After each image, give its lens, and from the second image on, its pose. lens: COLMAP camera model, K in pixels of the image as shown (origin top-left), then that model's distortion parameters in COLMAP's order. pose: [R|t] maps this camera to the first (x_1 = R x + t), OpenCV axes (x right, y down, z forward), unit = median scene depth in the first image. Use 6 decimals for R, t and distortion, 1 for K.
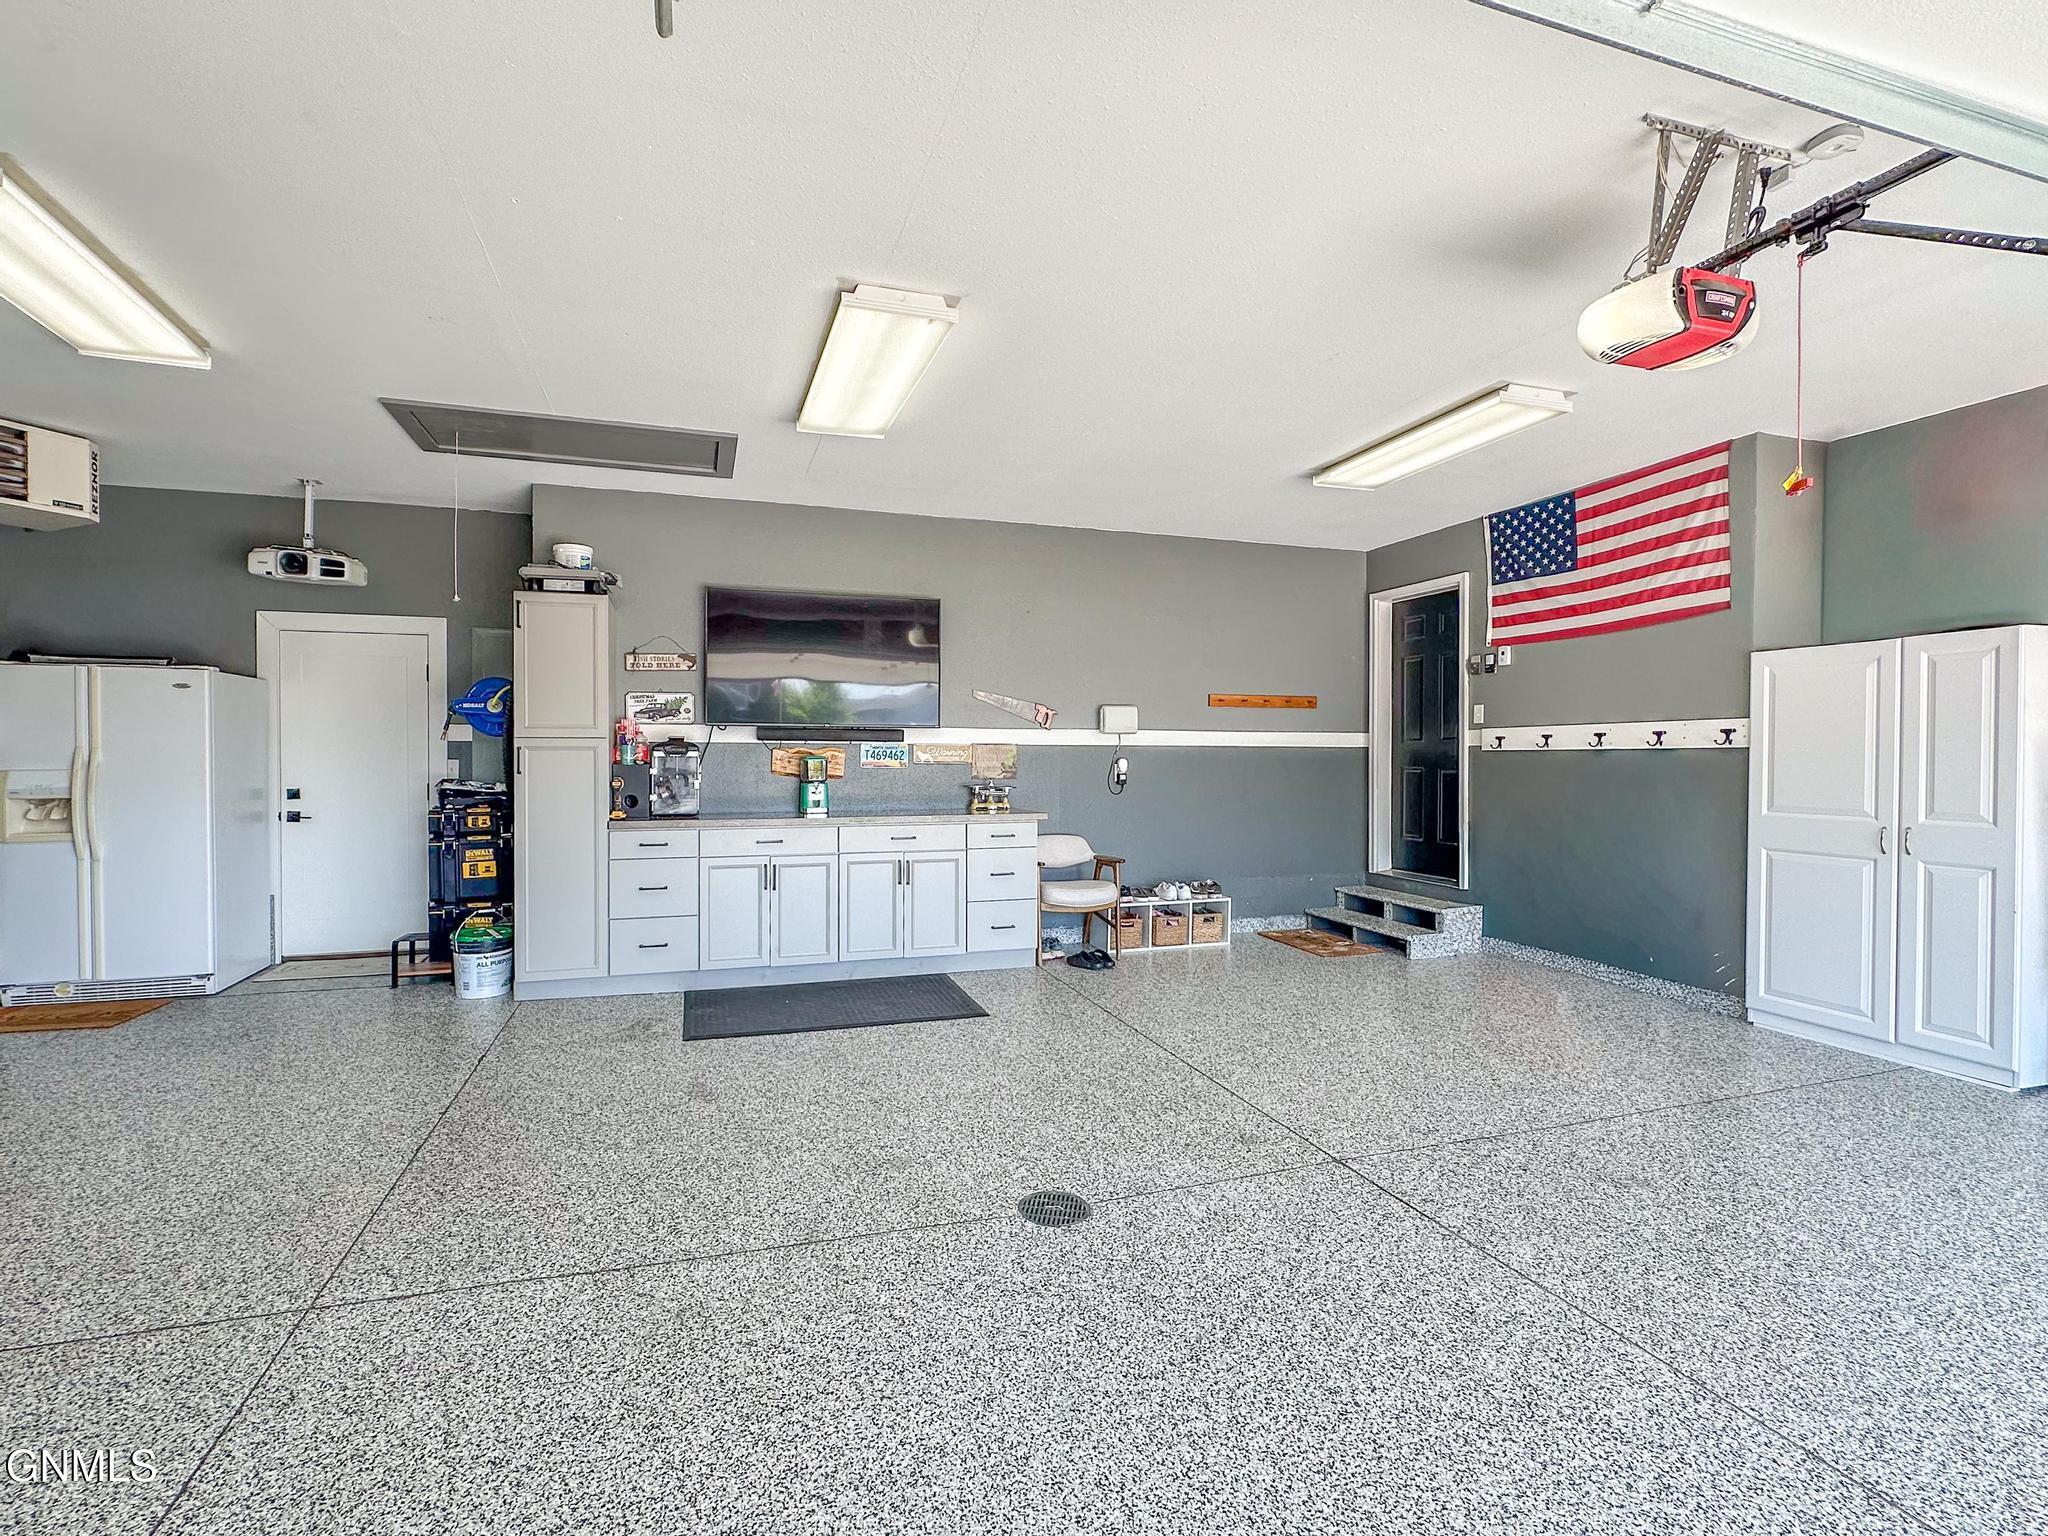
lens RADIAL K [[954.3, 0, 1024.0], [0, 954.3, 768.0], [0, 0, 1]] dist [0.001093, 0.000023]
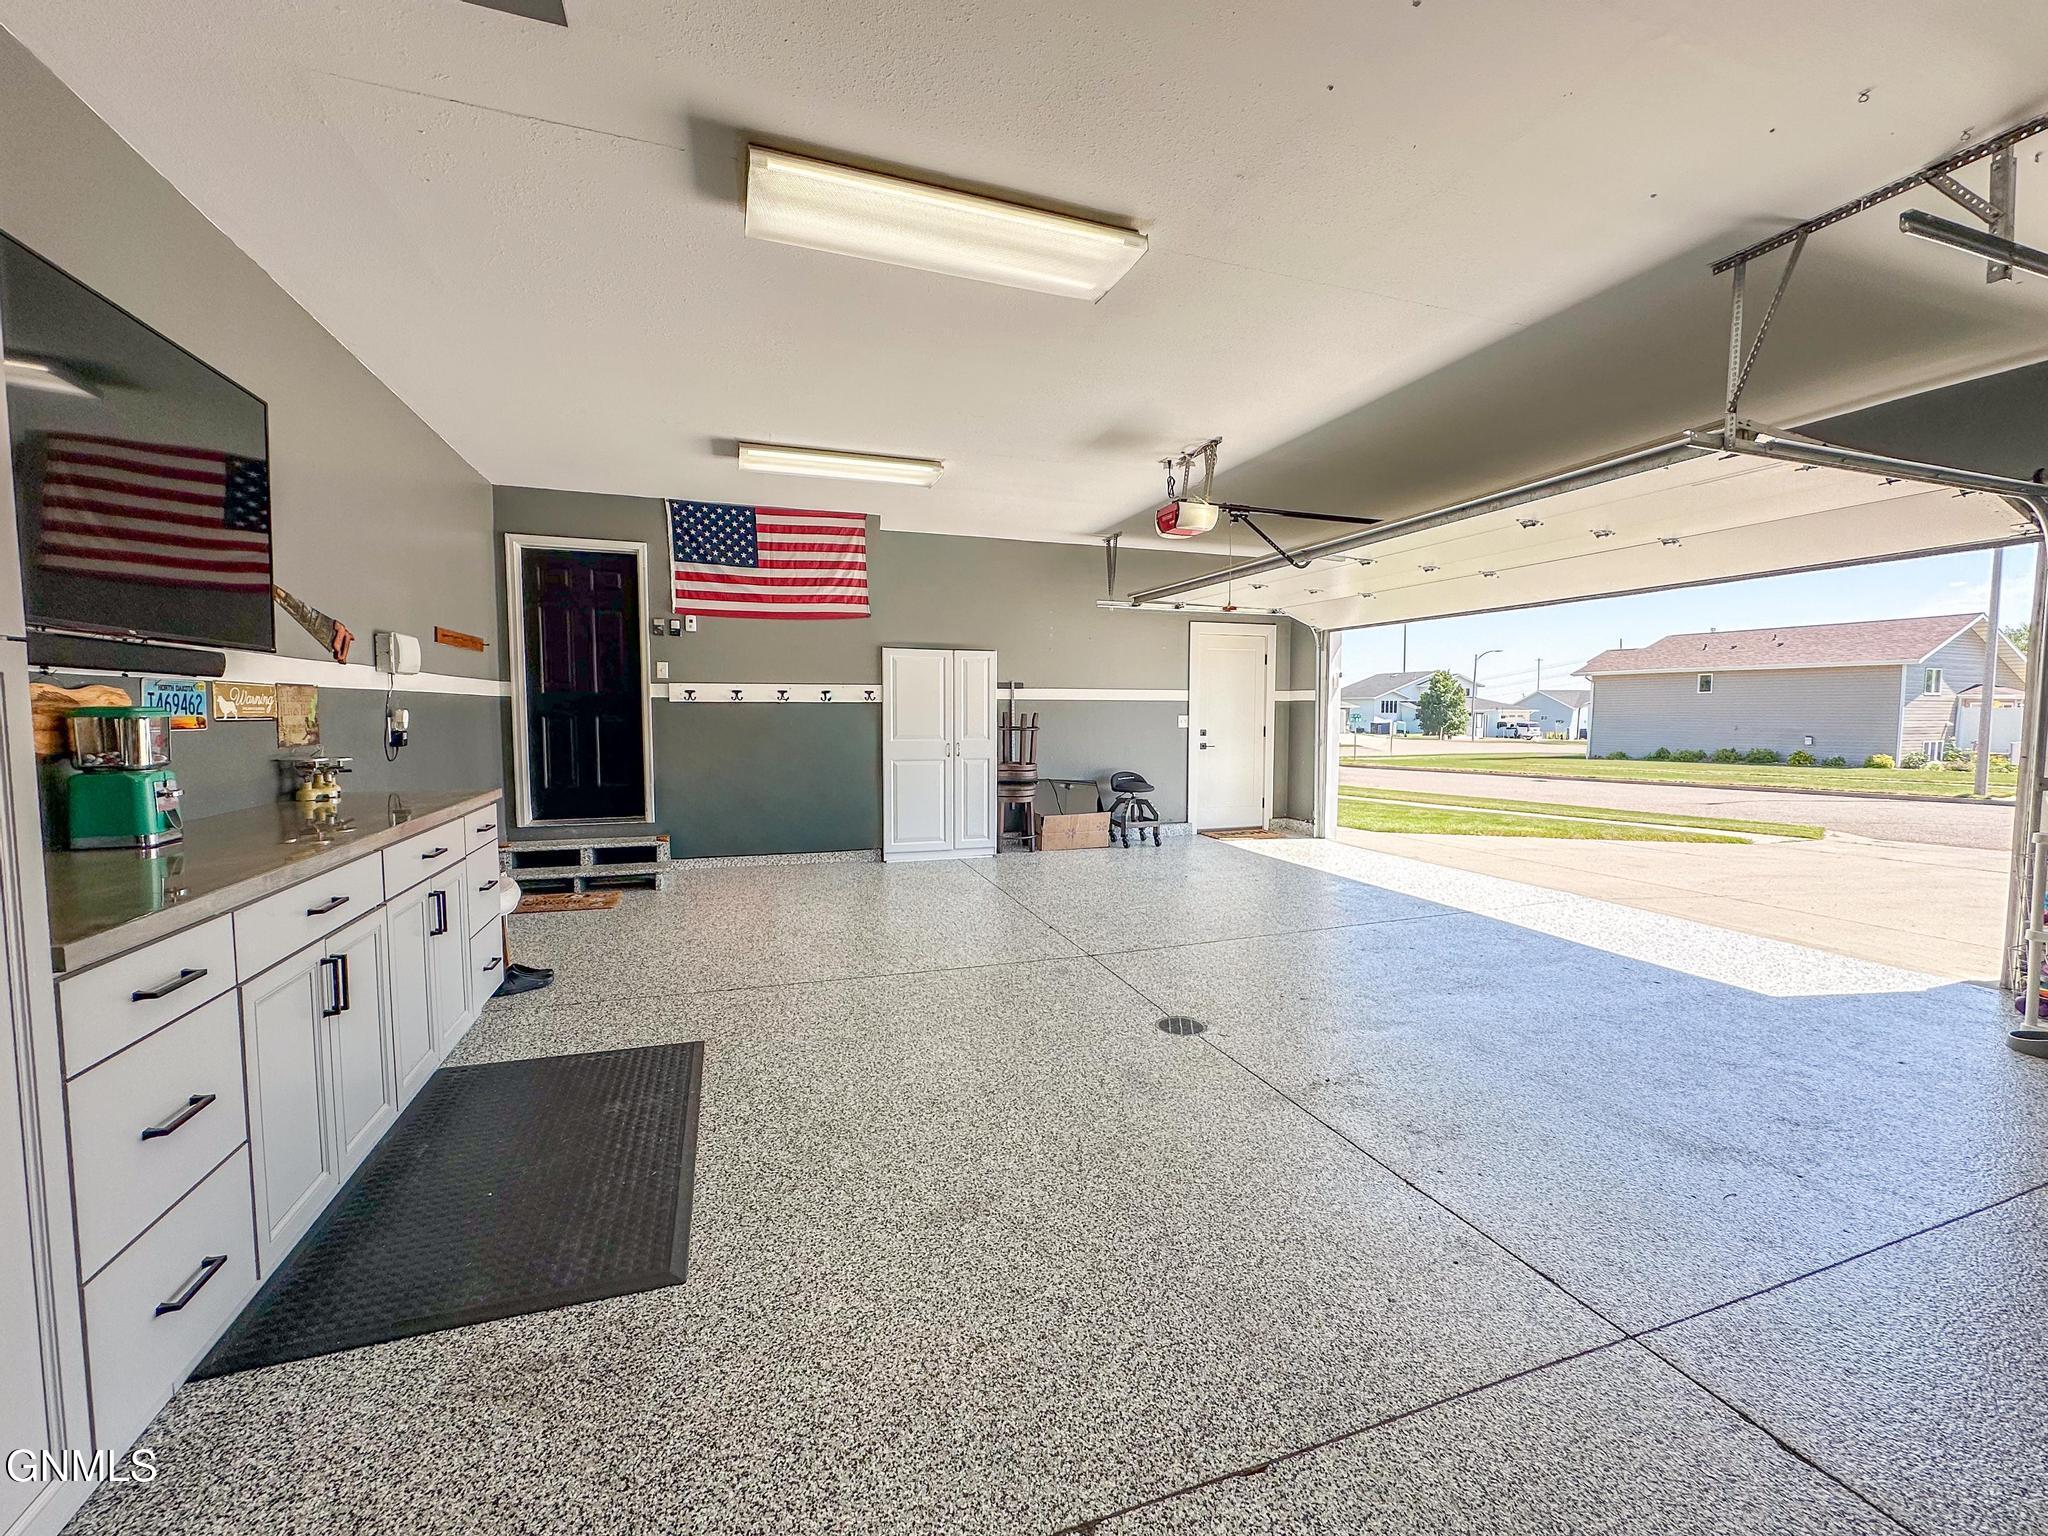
lens RADIAL K [[823.2, 0, 1024.0], [0, 823.2, 768.0], [0, 0, 1]] dist [-0.000713, -0.000034]
pose [[-0.021115, -0.073704, 0.997057, -0.601992], [0.008972, 0.997225, 0.073907, -0.008905], [-0.999737, 0.010506, -0.020395, 0.649616]]
